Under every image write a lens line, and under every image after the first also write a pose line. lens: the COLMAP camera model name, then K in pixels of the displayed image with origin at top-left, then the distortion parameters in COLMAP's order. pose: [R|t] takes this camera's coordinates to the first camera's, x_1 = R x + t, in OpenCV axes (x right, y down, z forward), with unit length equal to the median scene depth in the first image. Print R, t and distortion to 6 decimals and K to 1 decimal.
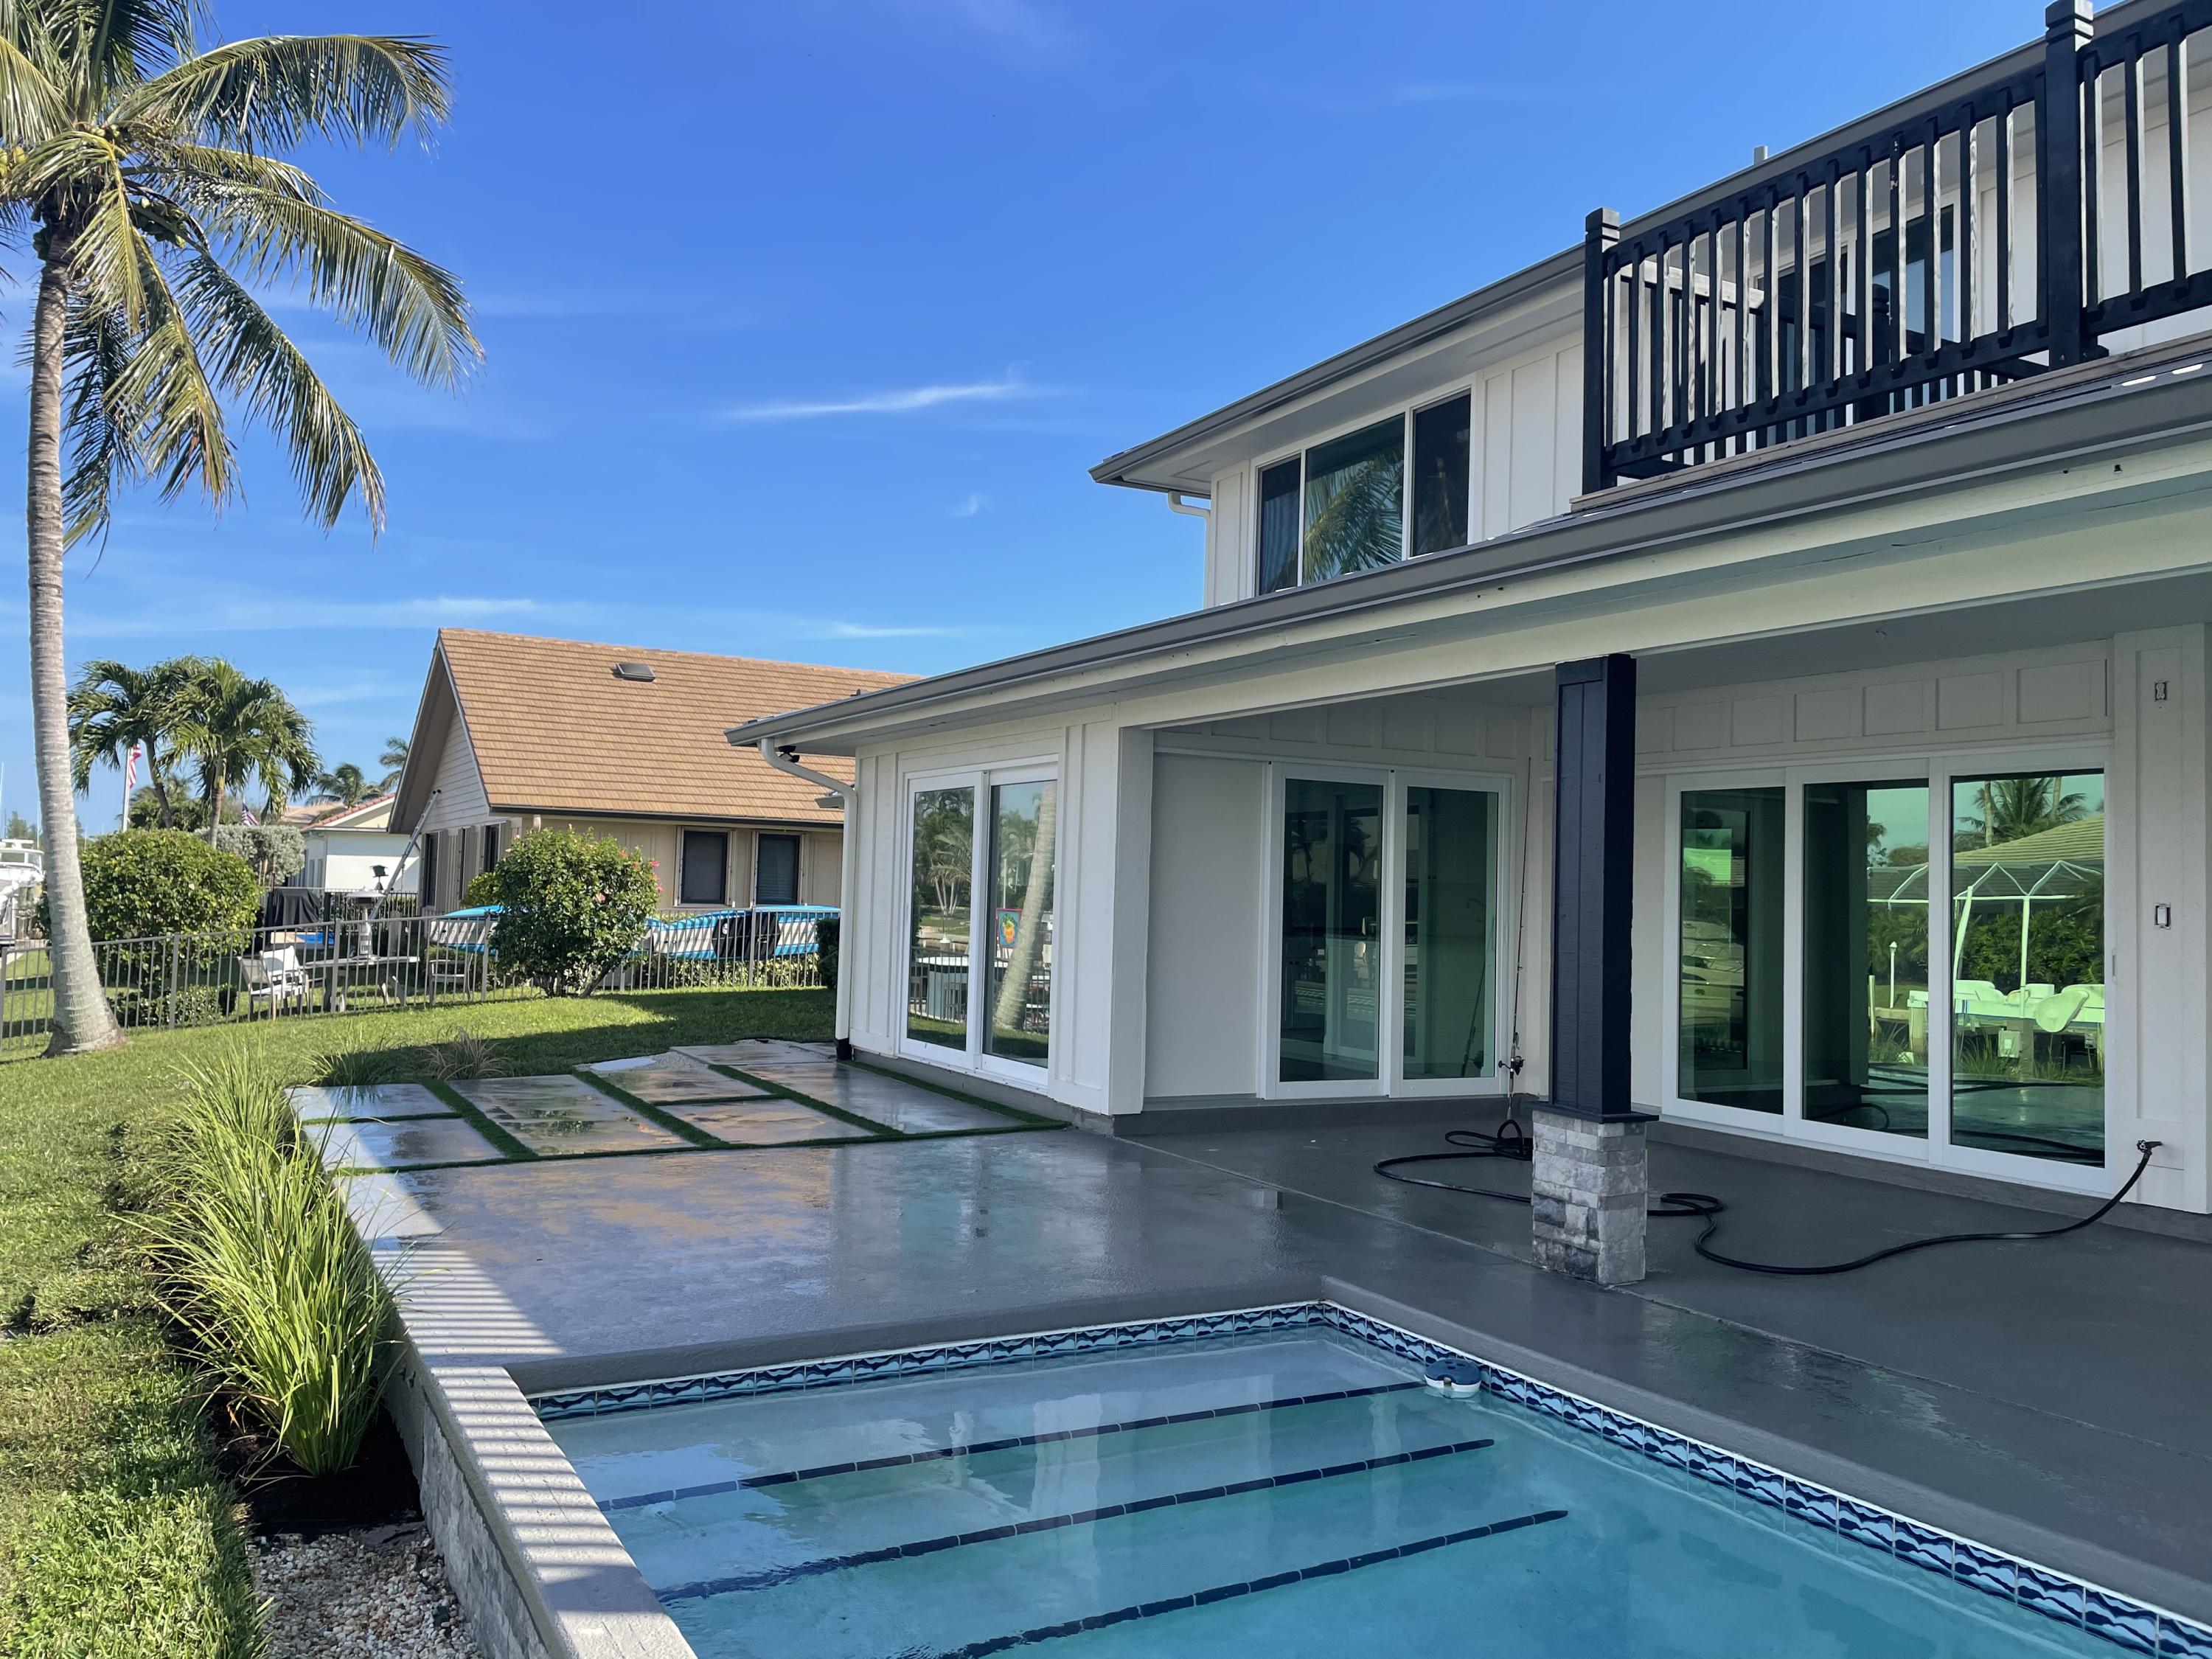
lens RADIAL K [[1645.5, 0, 1100.9], [0, 1645.5, 824.9], [0, 0, 1]] dist [0.031162, -0.031035]
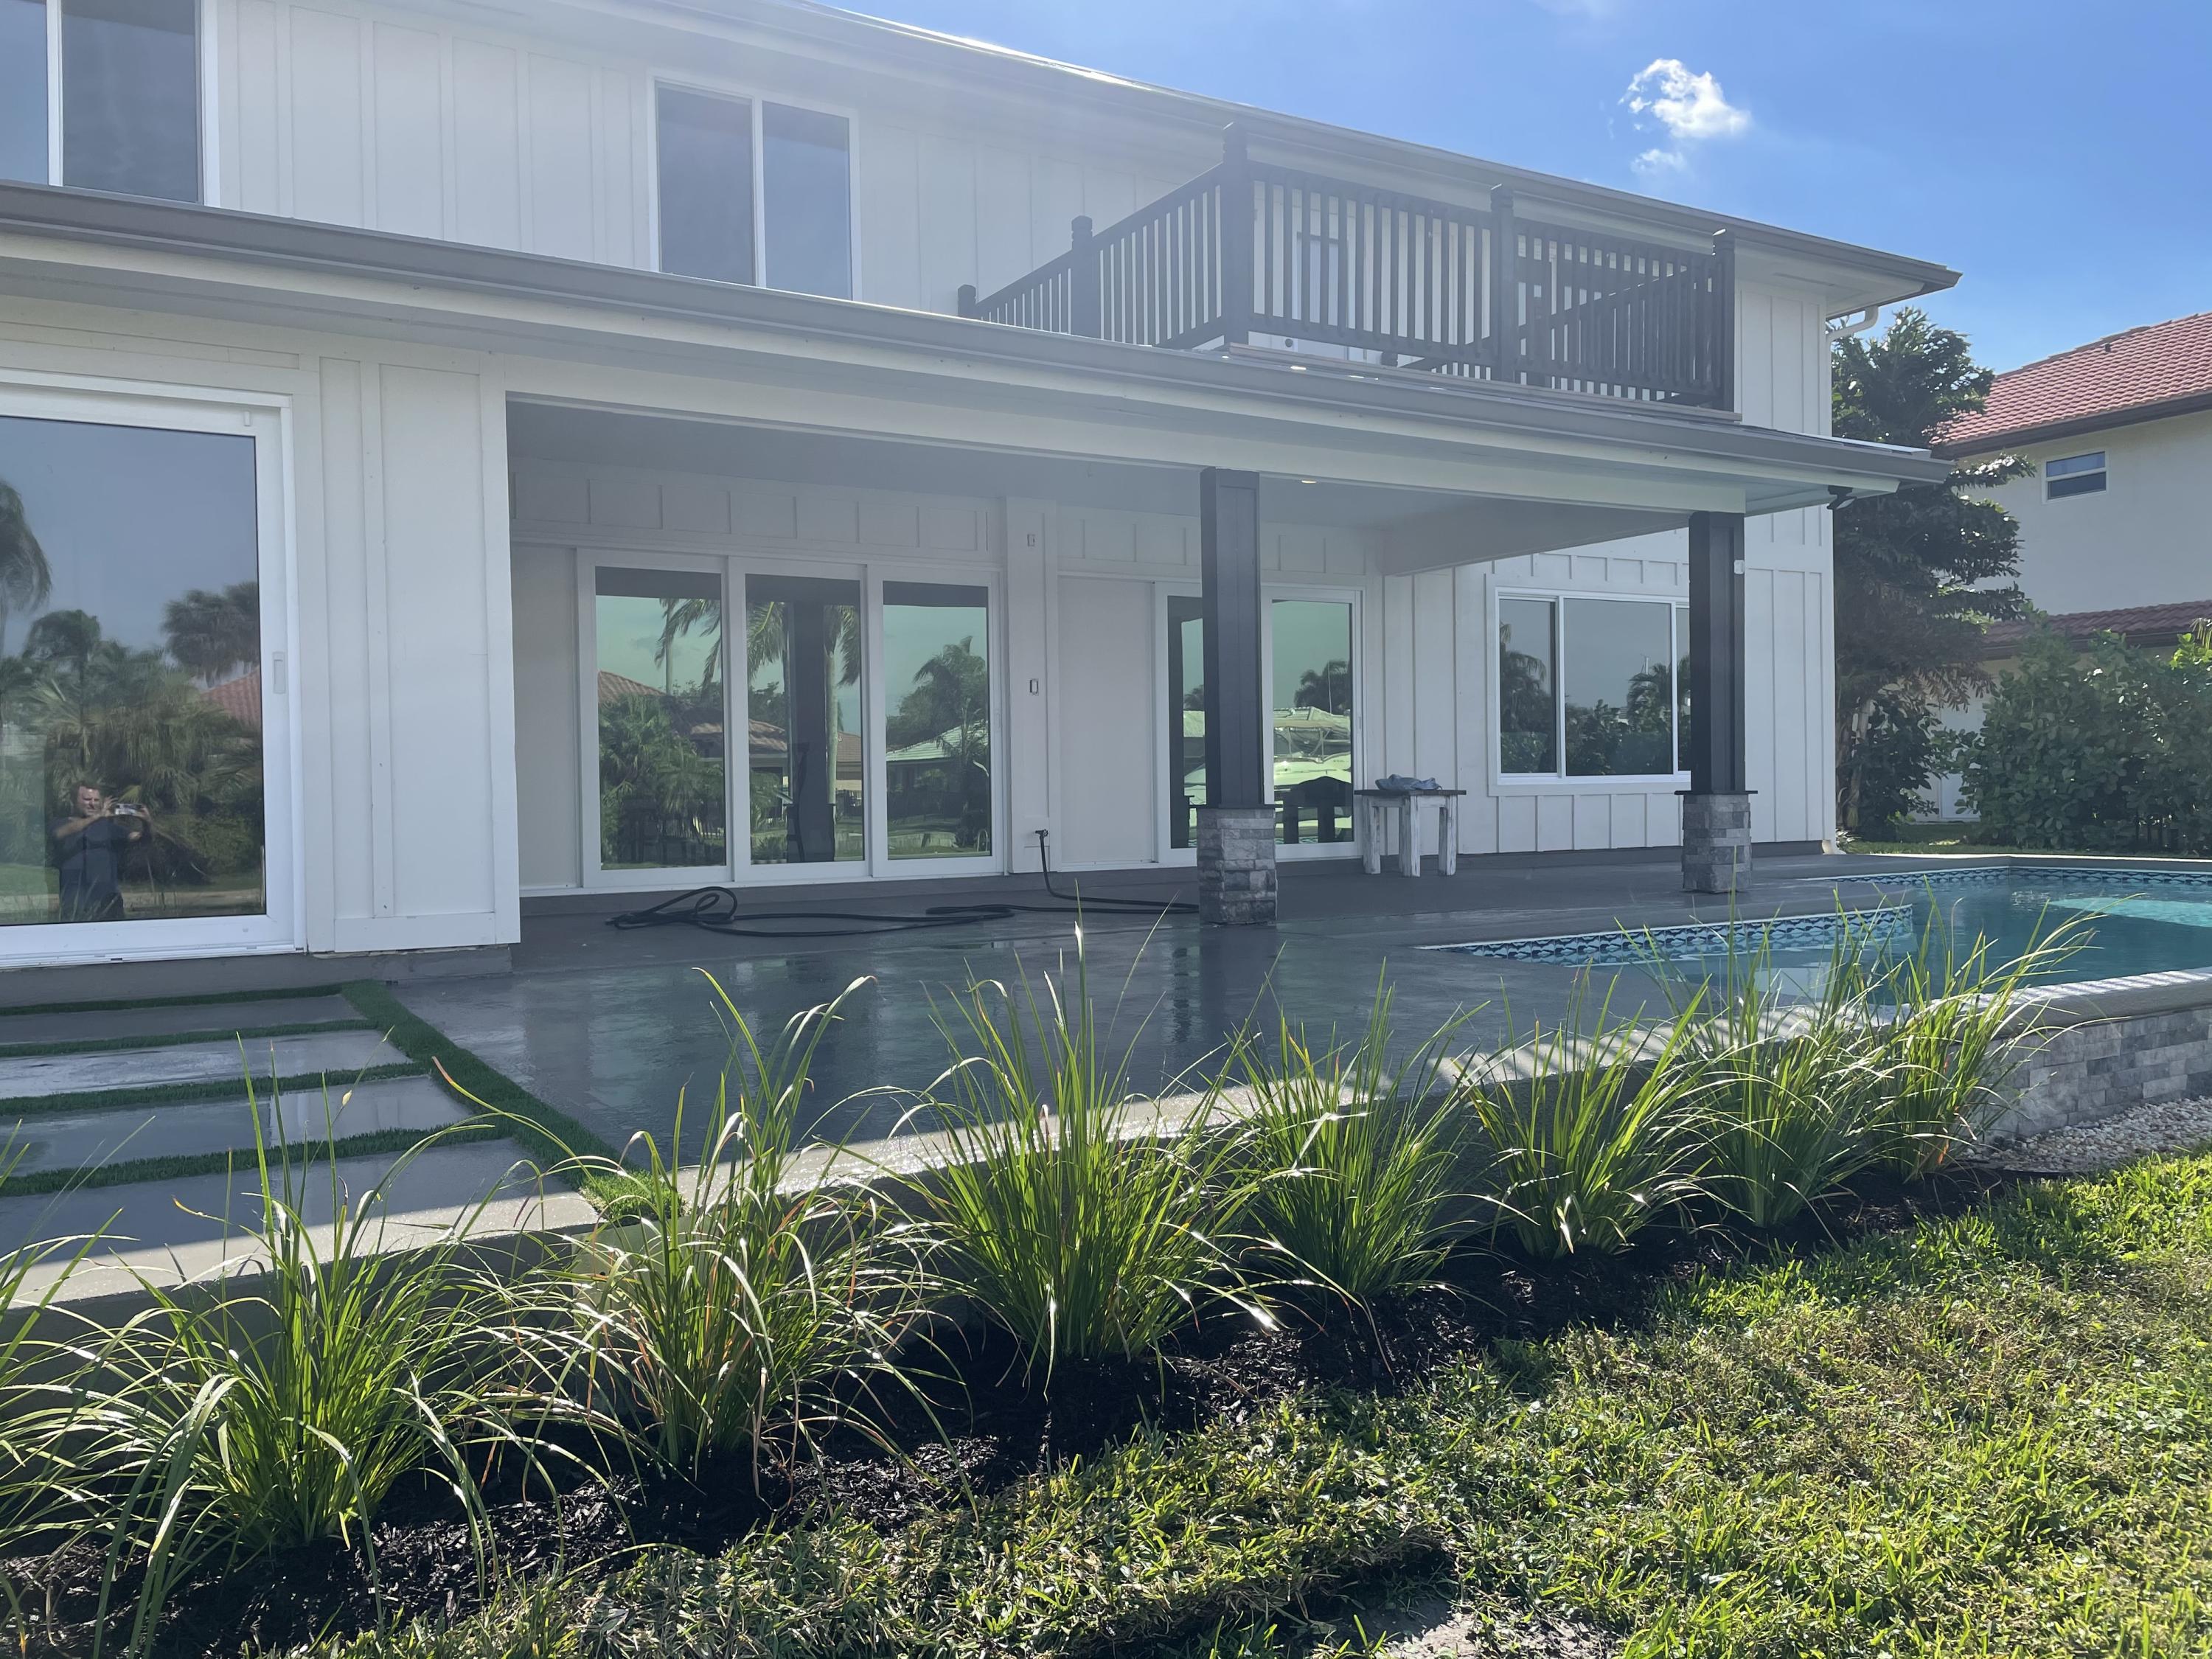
lens RADIAL K [[1645.5, 0, 1103.3], [0, 1645.5, 822.4], [0, 0, 1]] dist [0.031162, -0.031035]
pose [[-0.030057, -0.044637, 0.998551, -1.072327], [-0.031929, 0.998535, 0.043676, 0.131703], [-0.999038, -0.030570, -0.031438, 1.159344]]
